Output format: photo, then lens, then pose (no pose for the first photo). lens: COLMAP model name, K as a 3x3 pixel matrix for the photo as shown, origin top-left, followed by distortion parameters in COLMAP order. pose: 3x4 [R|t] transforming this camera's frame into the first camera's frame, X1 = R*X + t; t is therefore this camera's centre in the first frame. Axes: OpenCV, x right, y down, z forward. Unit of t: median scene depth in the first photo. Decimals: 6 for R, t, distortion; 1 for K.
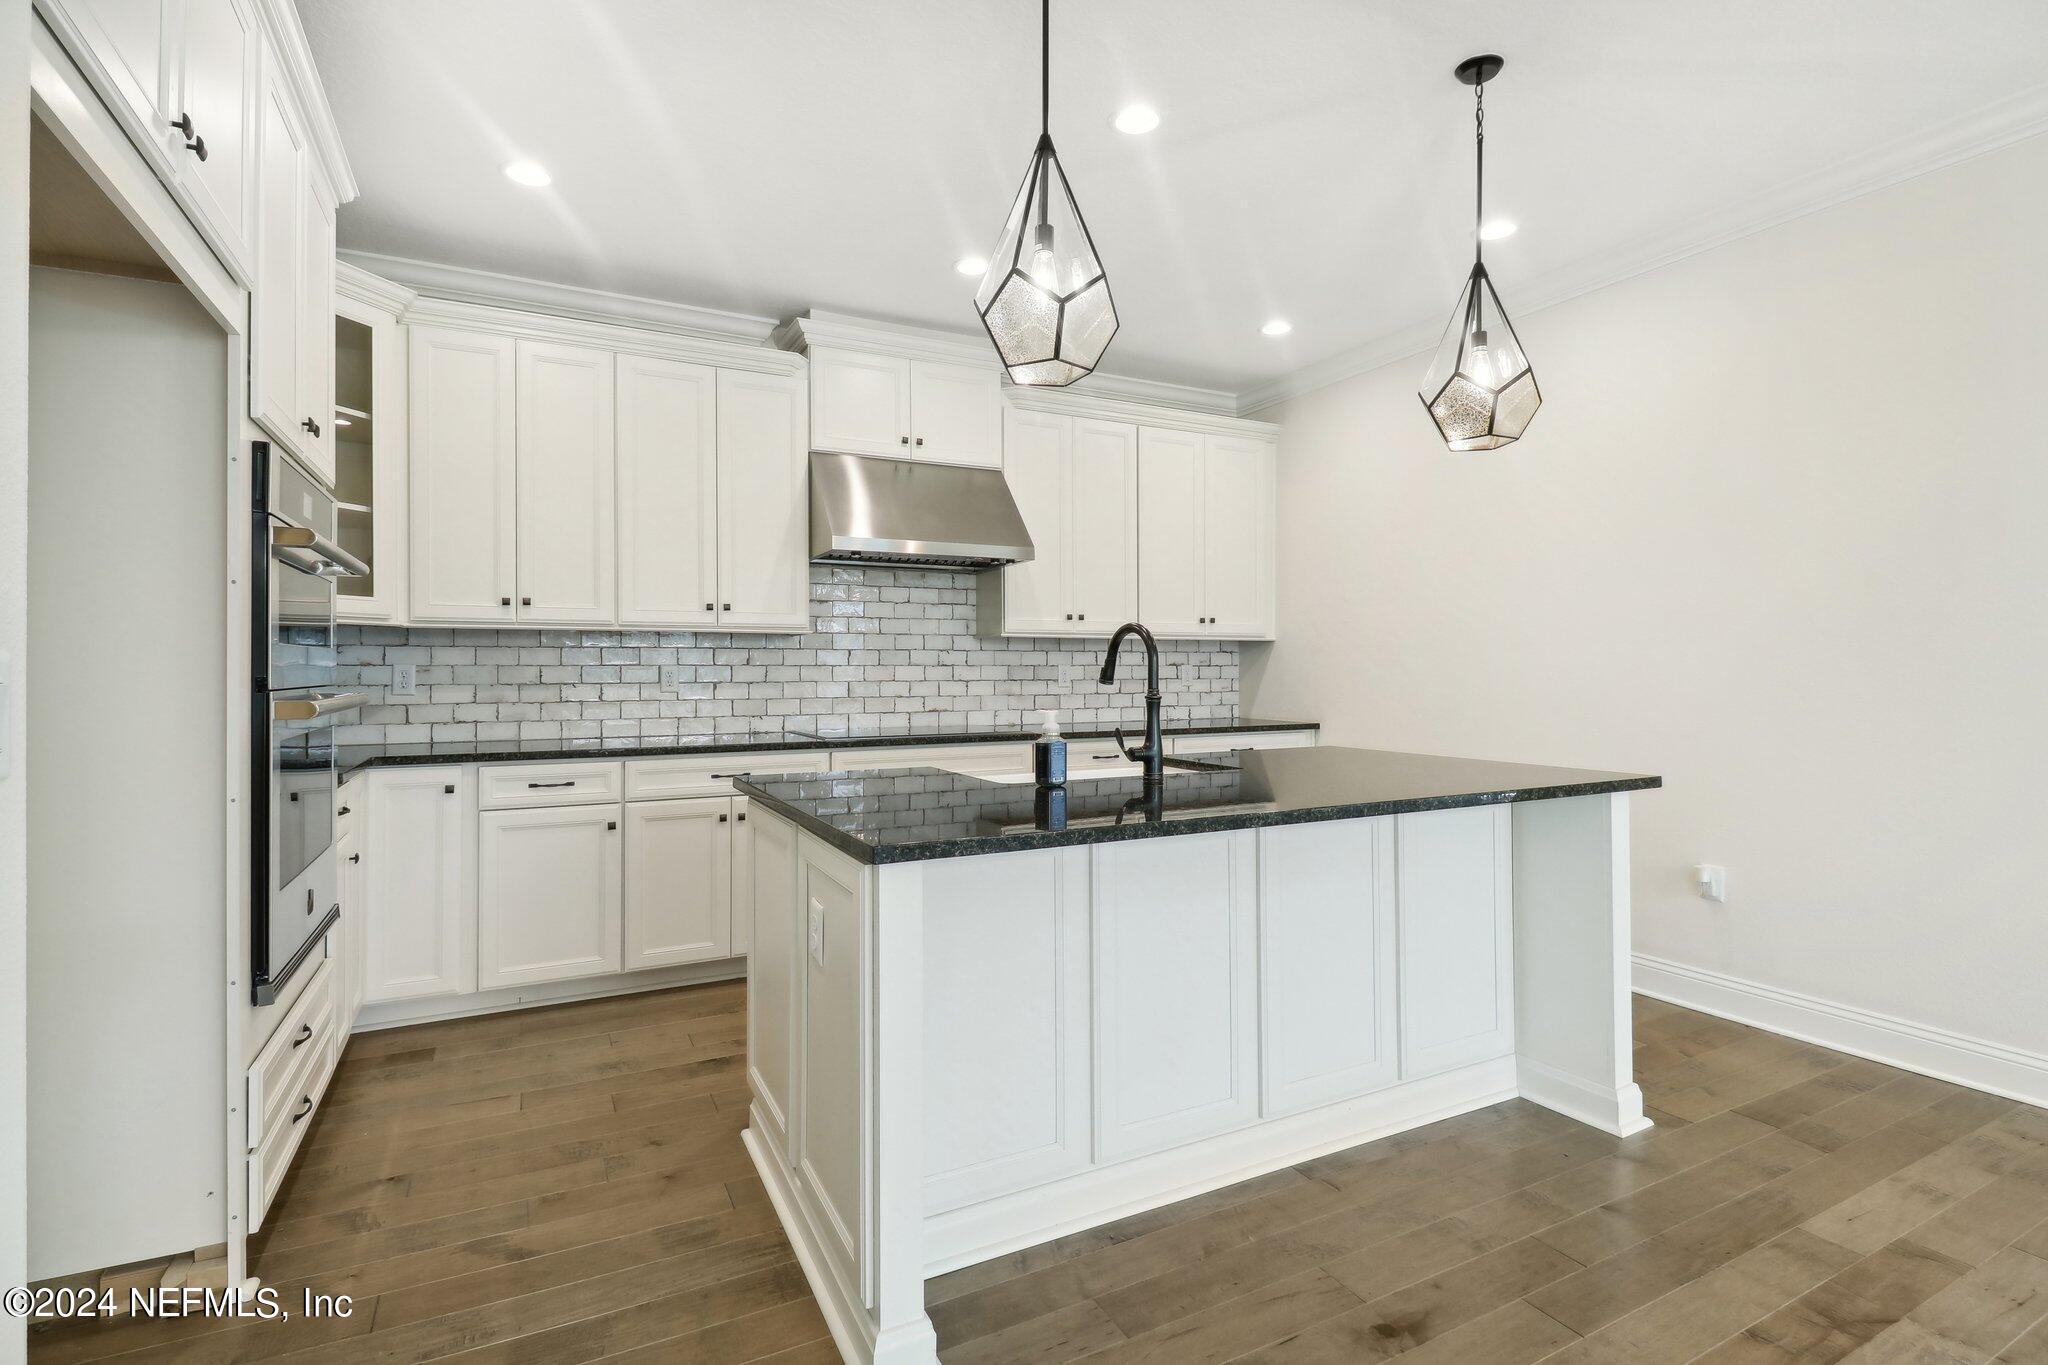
lens RADIAL K [[971.9, 0, 1041.8], [0, 971.9, 671.5], [0, 0, 1]] dist [-0.002028, -0.005154]
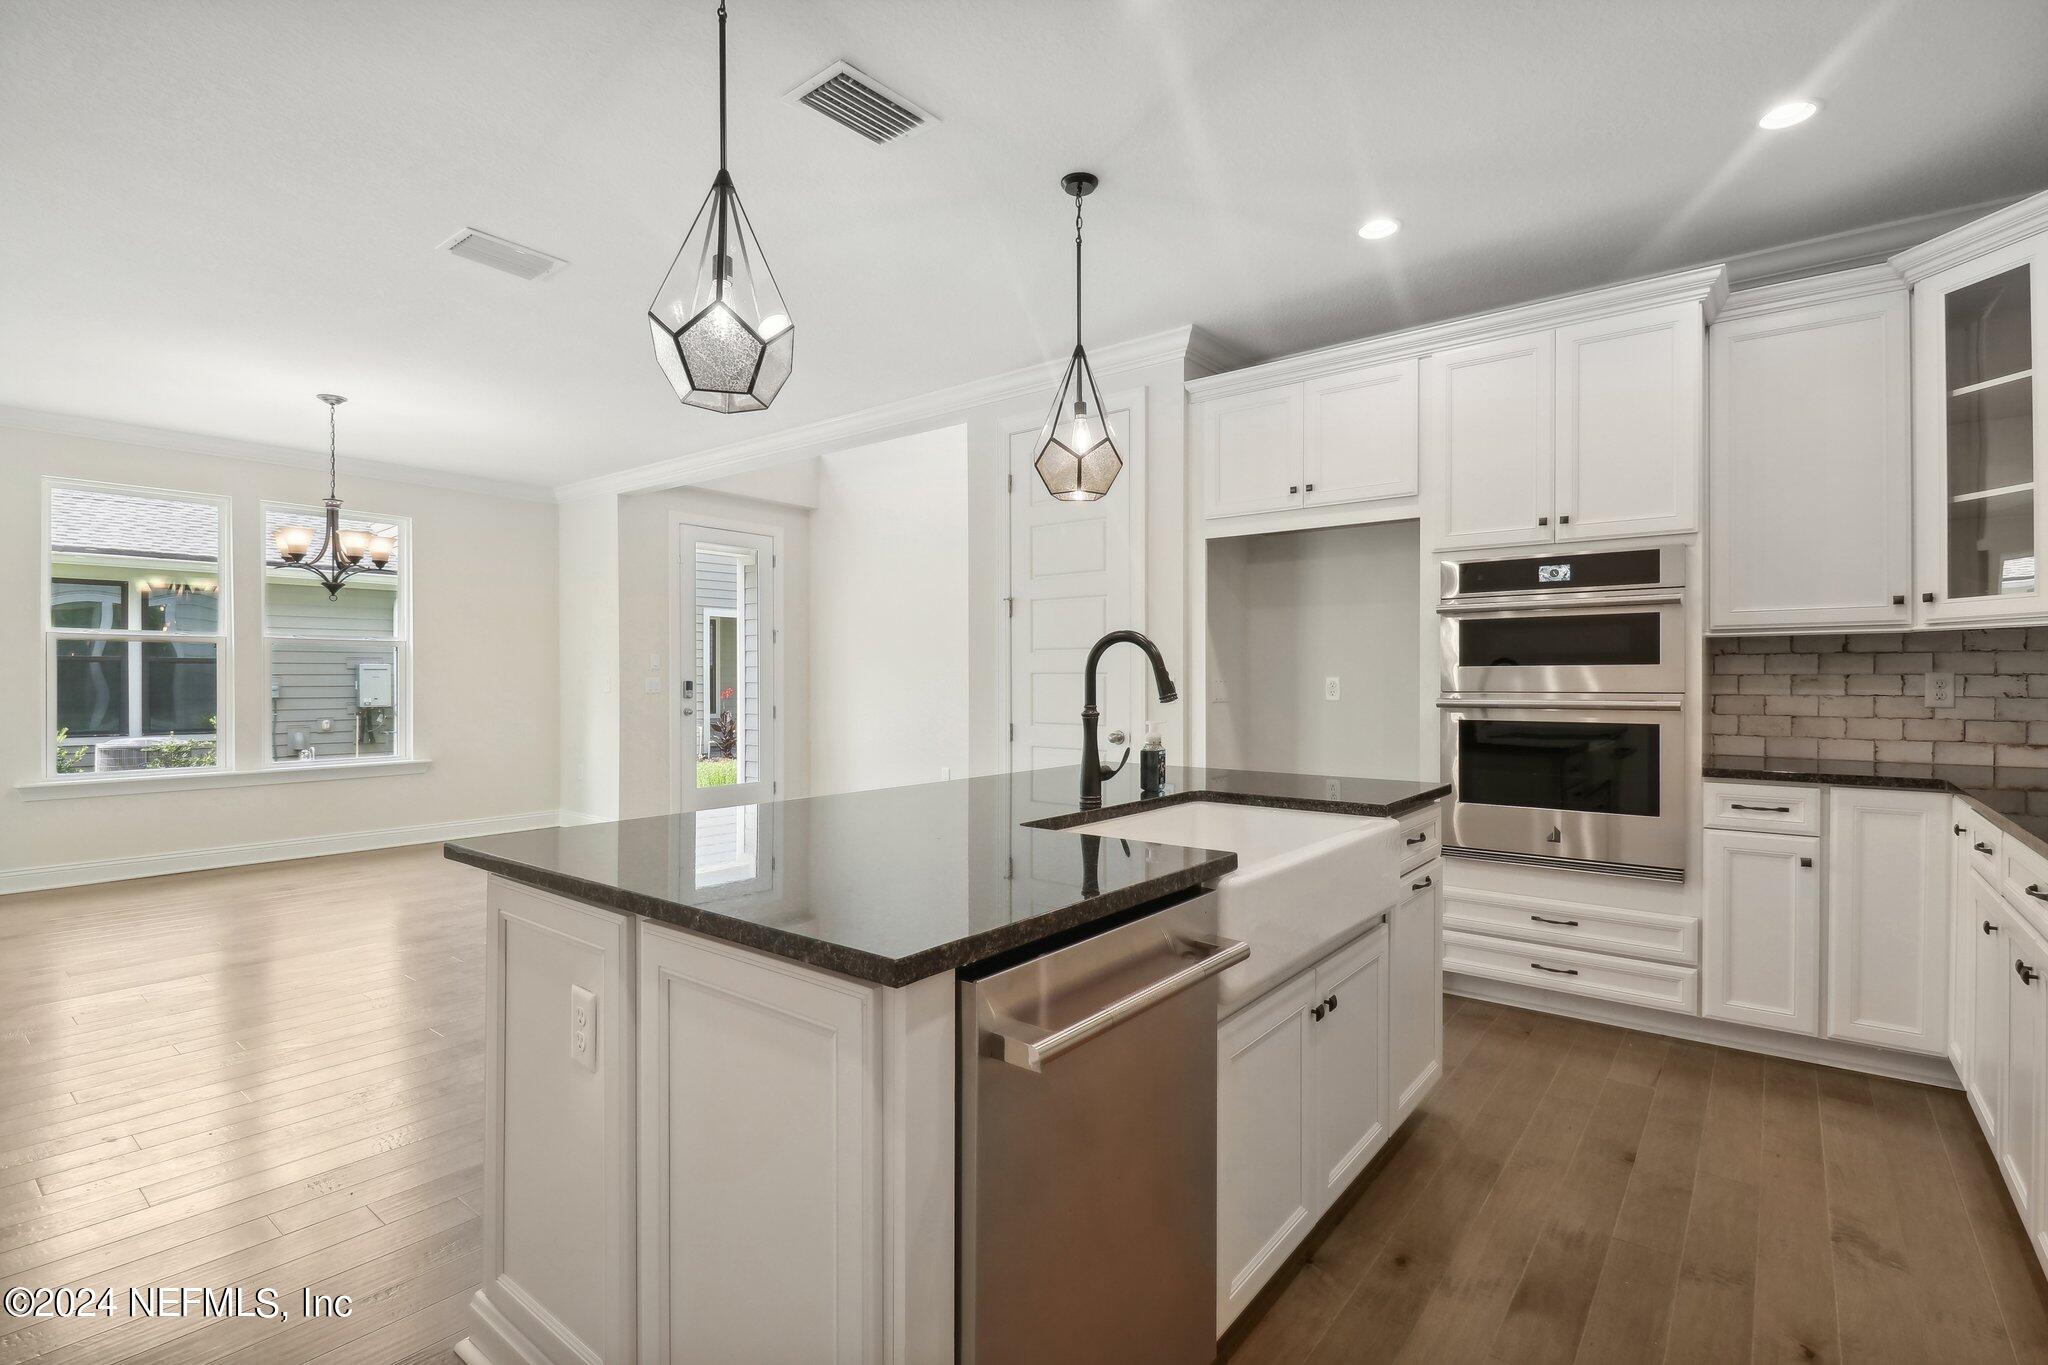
lens RADIAL K [[971.9, 0, 1035.5], [0, 971.9, 692.0], [0, 0, 1]] dist [-0.002028, -0.005154]
pose [[-0.918215, 0.007038, -0.396021, 0.295860], [0.000840, 0.999874, 0.015823, -0.002913], [0.396082, 0.014196, -0.918105, 1.022363]]
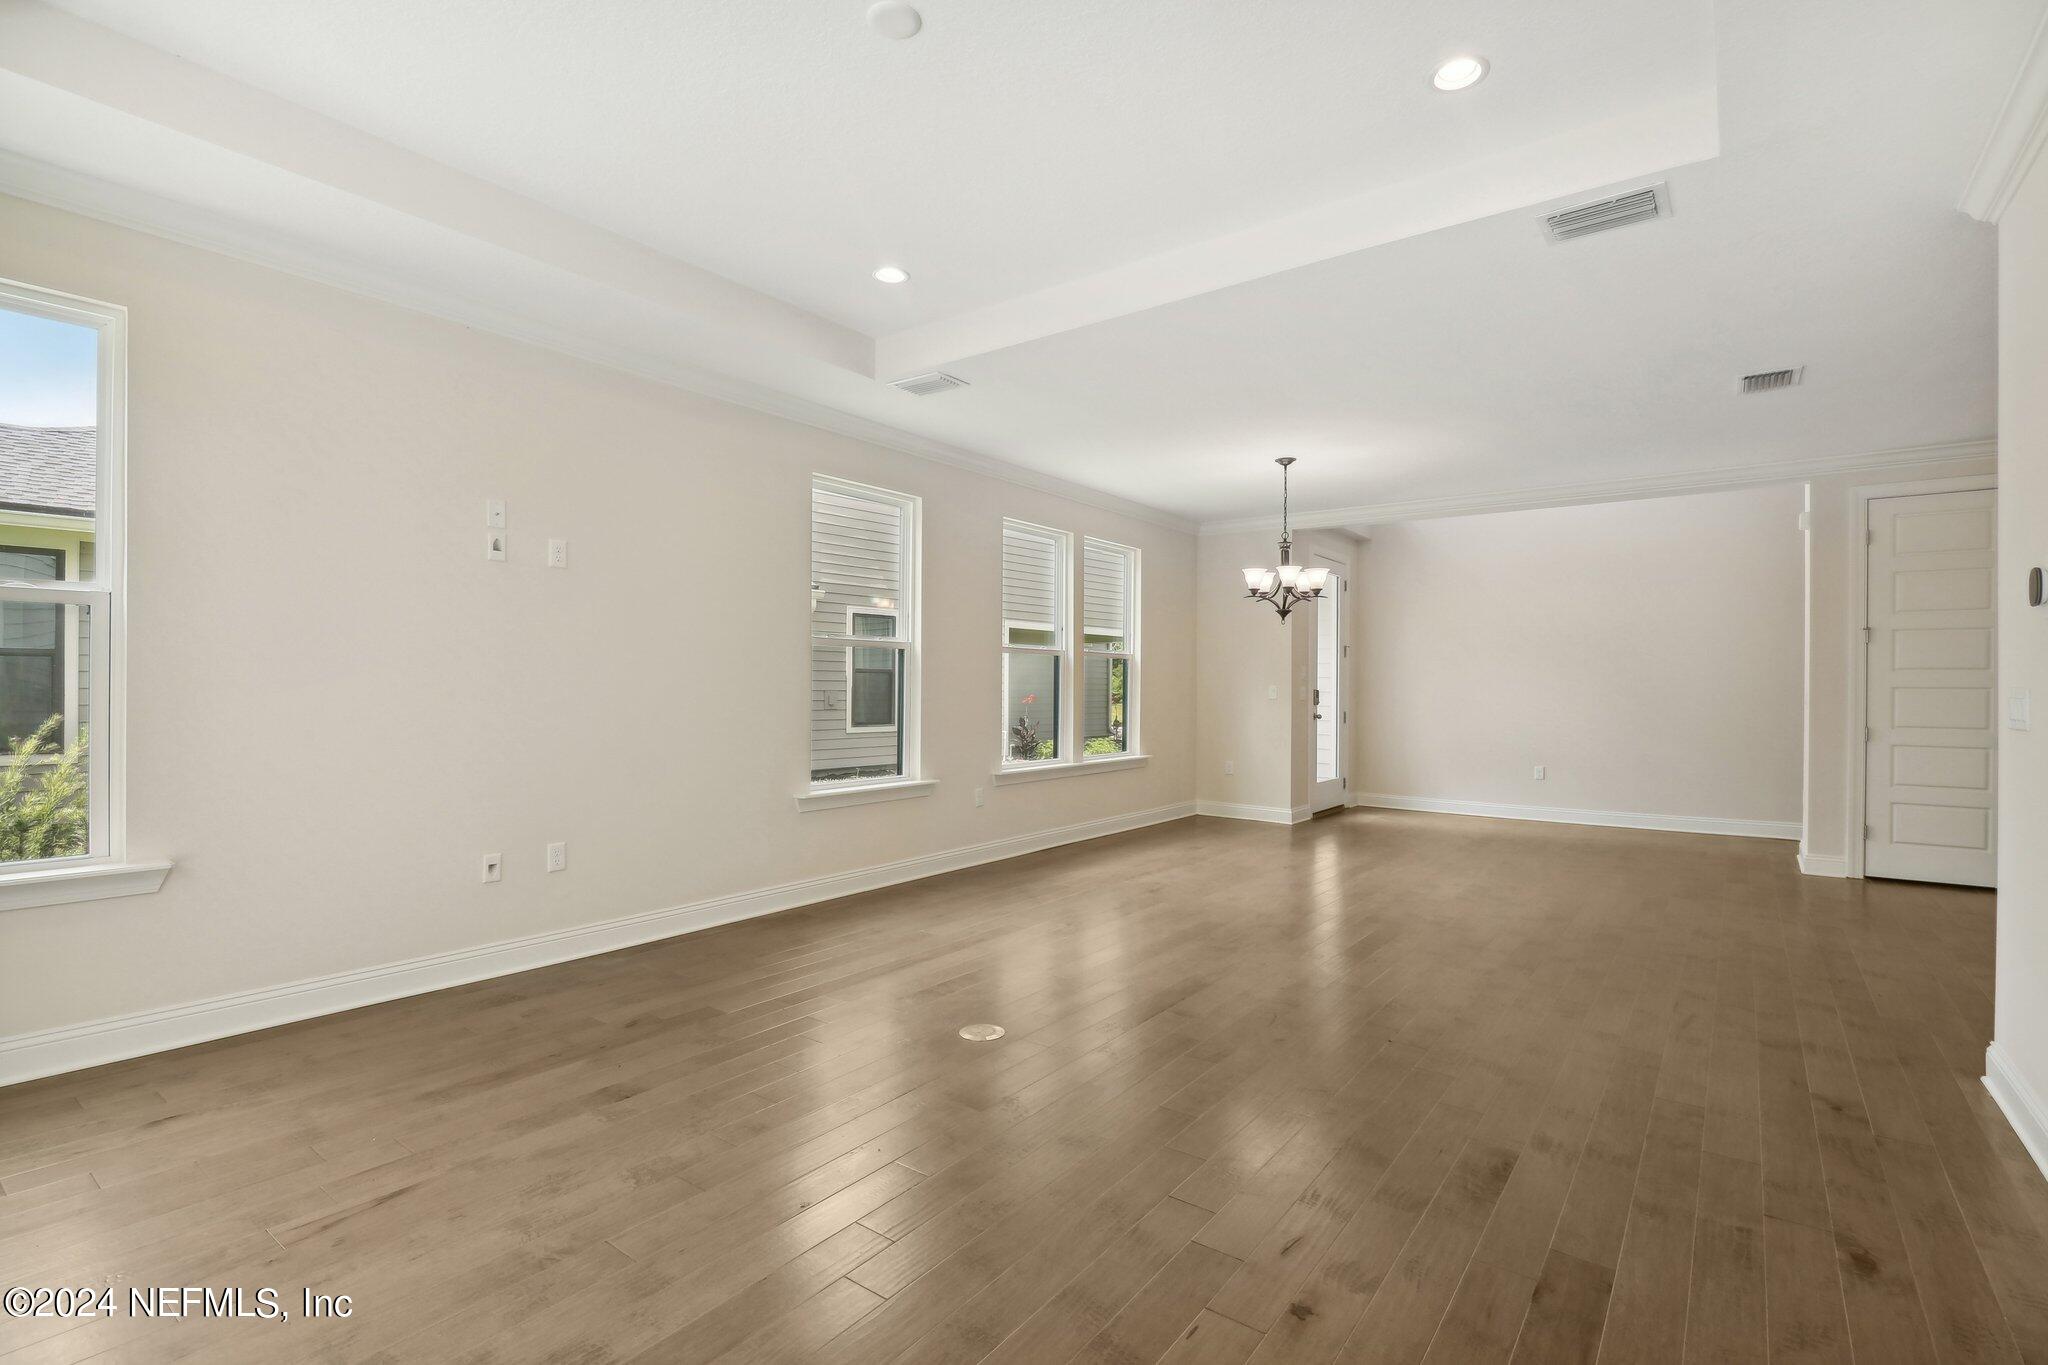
lens RADIAL K [[971.9, 0, 1003.7], [0, 971.9, 682.2], [0, 0, 1]] dist [-0.002028, -0.005154]
pose [[-0.910033, -0.006782, -0.414480, 1.568539], [-0.006938, 0.999975, -0.001128, -0.004131], [0.414477, 0.001849, -0.910058, 0.752773]]
